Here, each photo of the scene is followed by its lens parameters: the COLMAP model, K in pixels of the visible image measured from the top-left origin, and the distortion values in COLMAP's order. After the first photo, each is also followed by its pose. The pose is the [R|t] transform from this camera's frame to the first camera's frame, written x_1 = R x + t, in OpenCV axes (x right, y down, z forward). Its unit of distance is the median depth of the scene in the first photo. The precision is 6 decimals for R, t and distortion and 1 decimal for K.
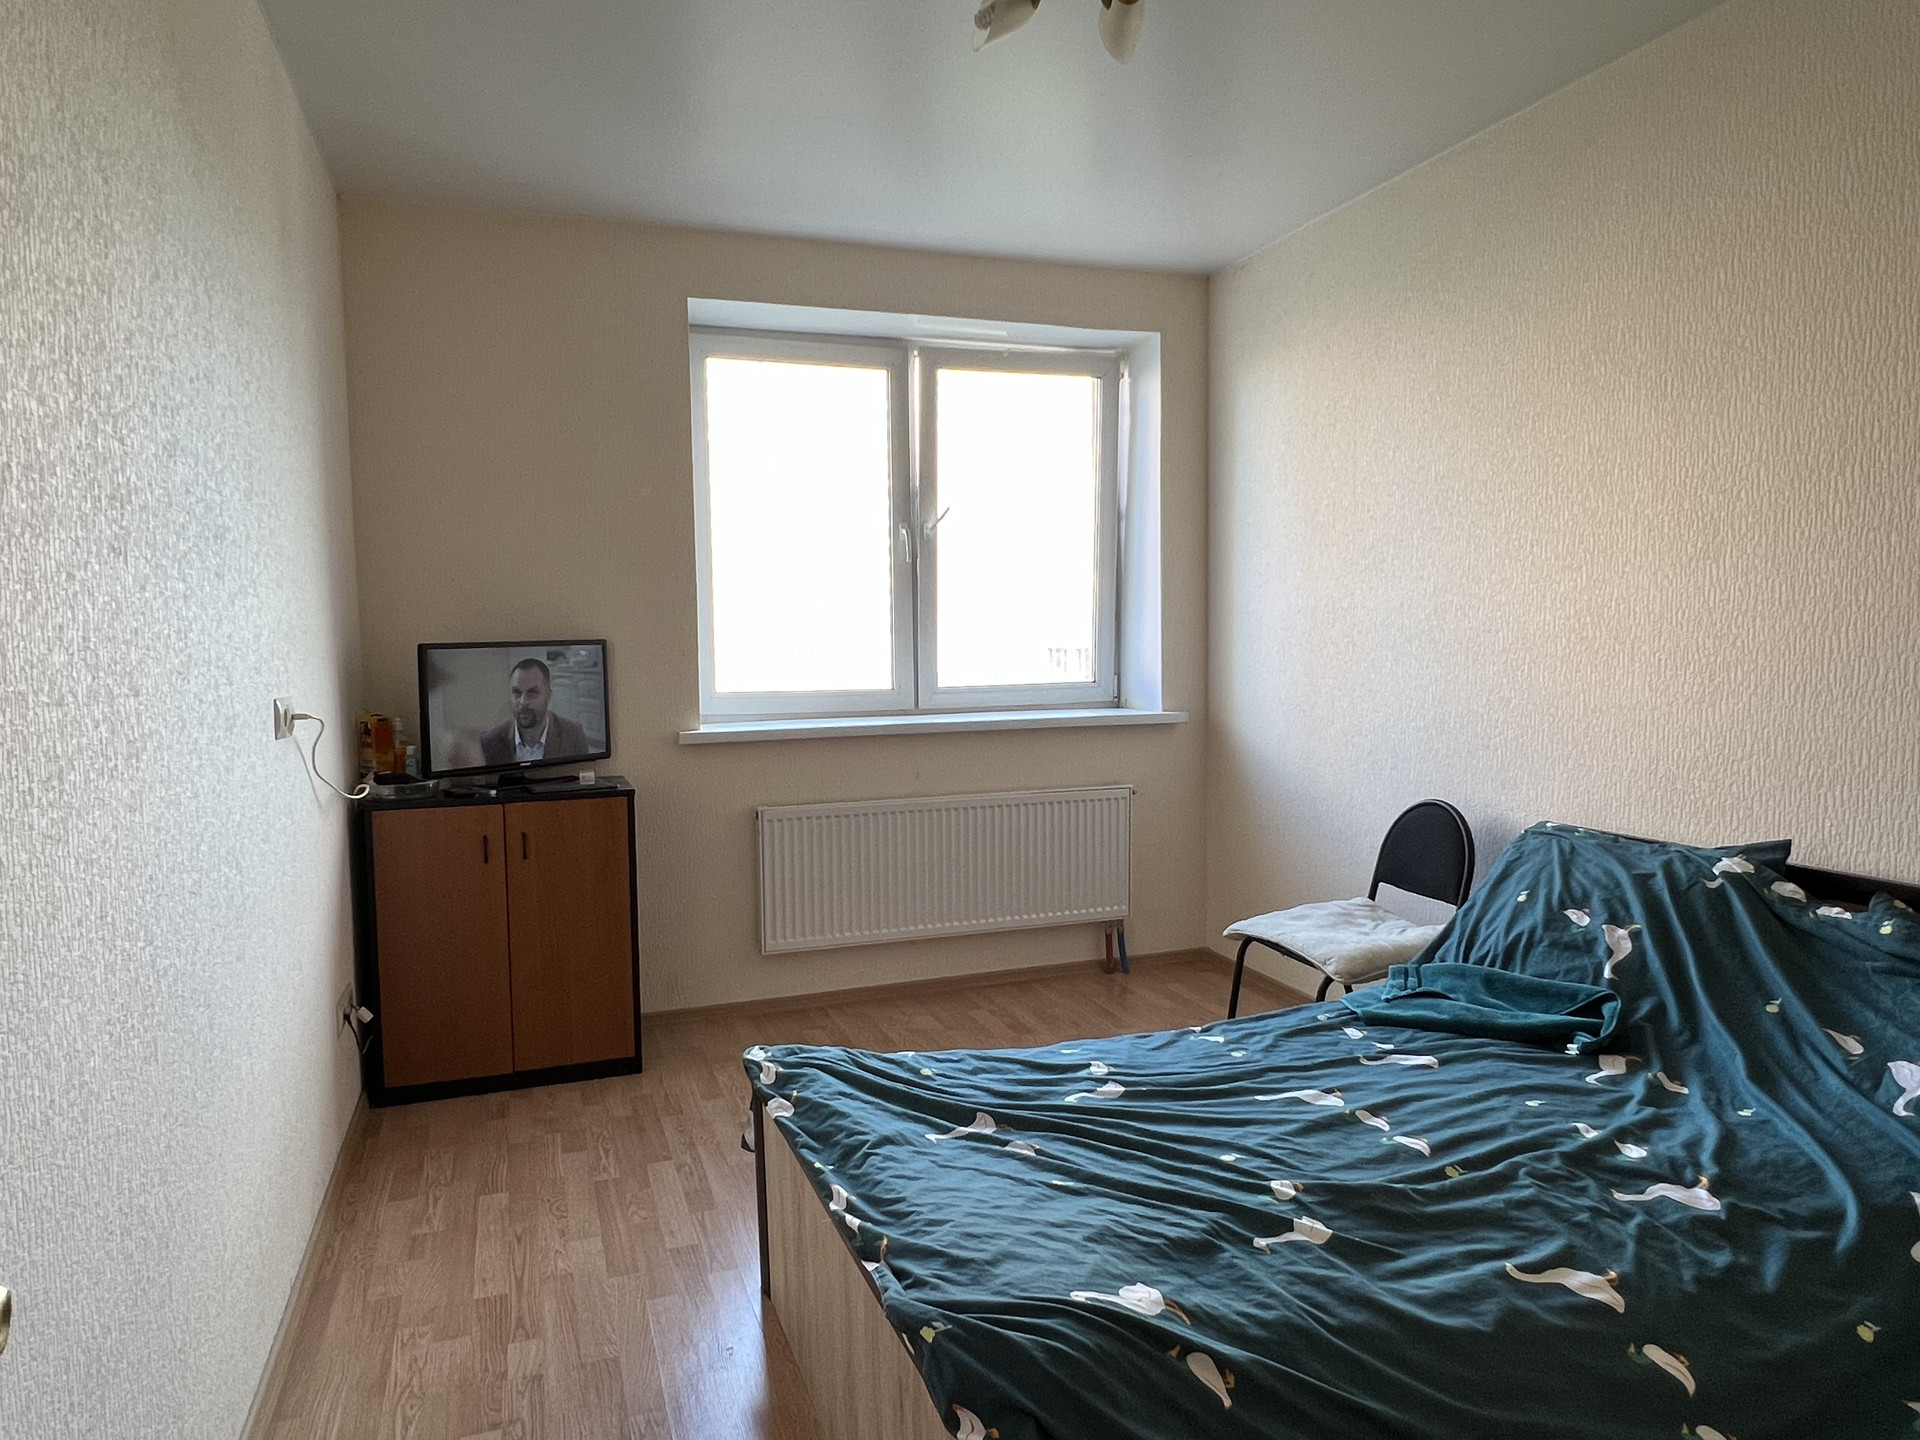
lens RADIAL K [[1221.8, 0, 952.5], [0, 1221.8, 720.8], [0, 0, 1]] dist [-0.013635, 0.004017]
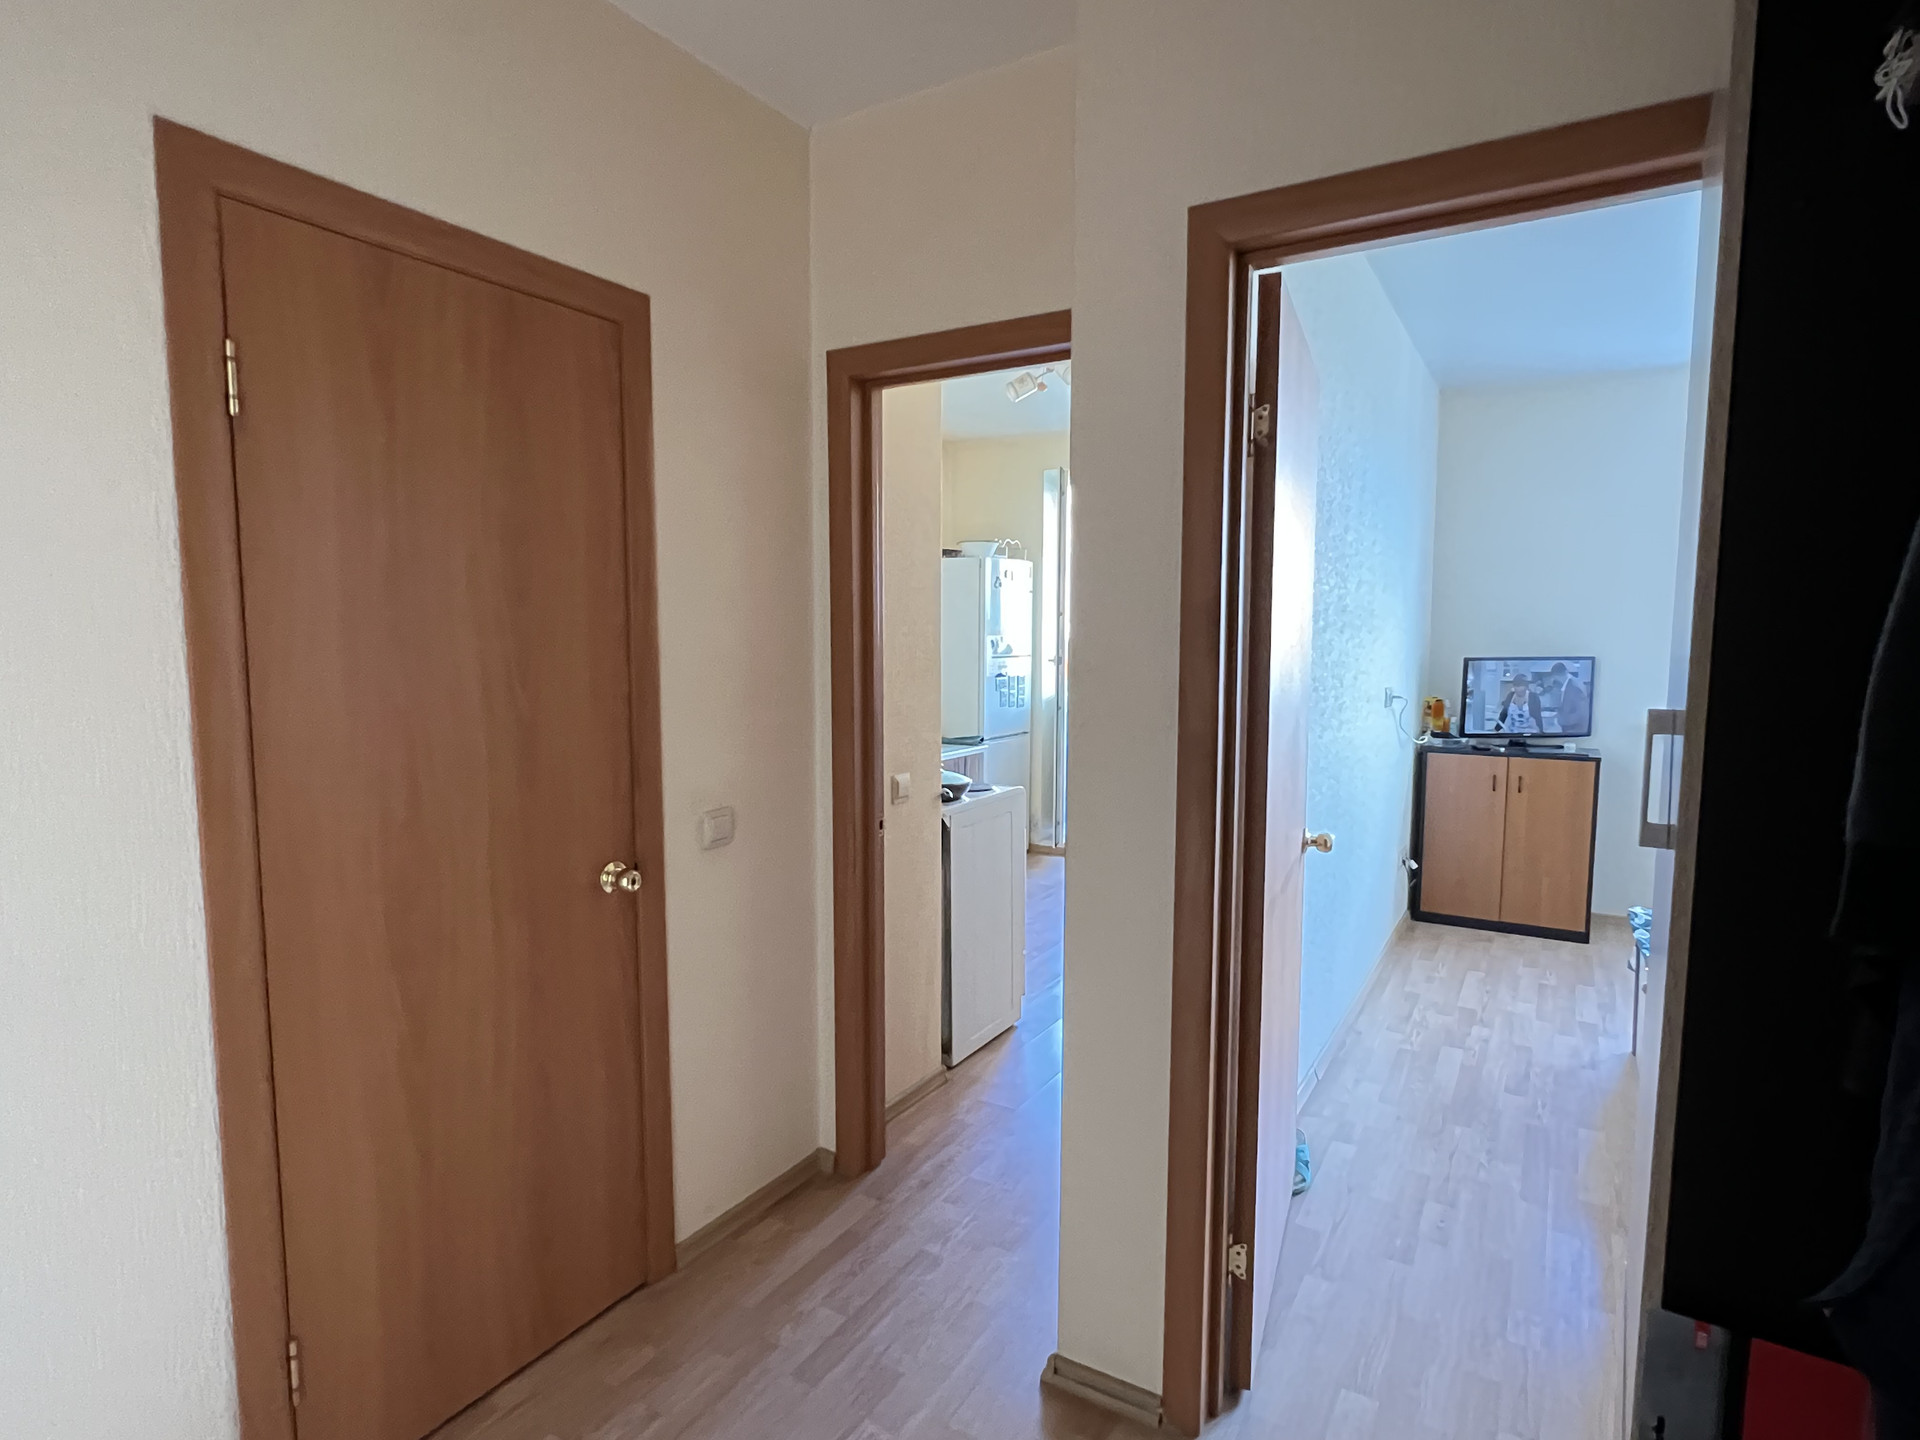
lens RADIAL K [[1004.4, 0, 958.1], [0, 1004.4, 722.0], [0, 0, 1]] dist [0.000268, 0.000012]
pose [[0.631666, 0.084031, -0.770673, 0.235681], [-0.065082, 0.996347, 0.055295, -0.005923], [0.772504, 0.015229, 0.634828, -0.502128]]
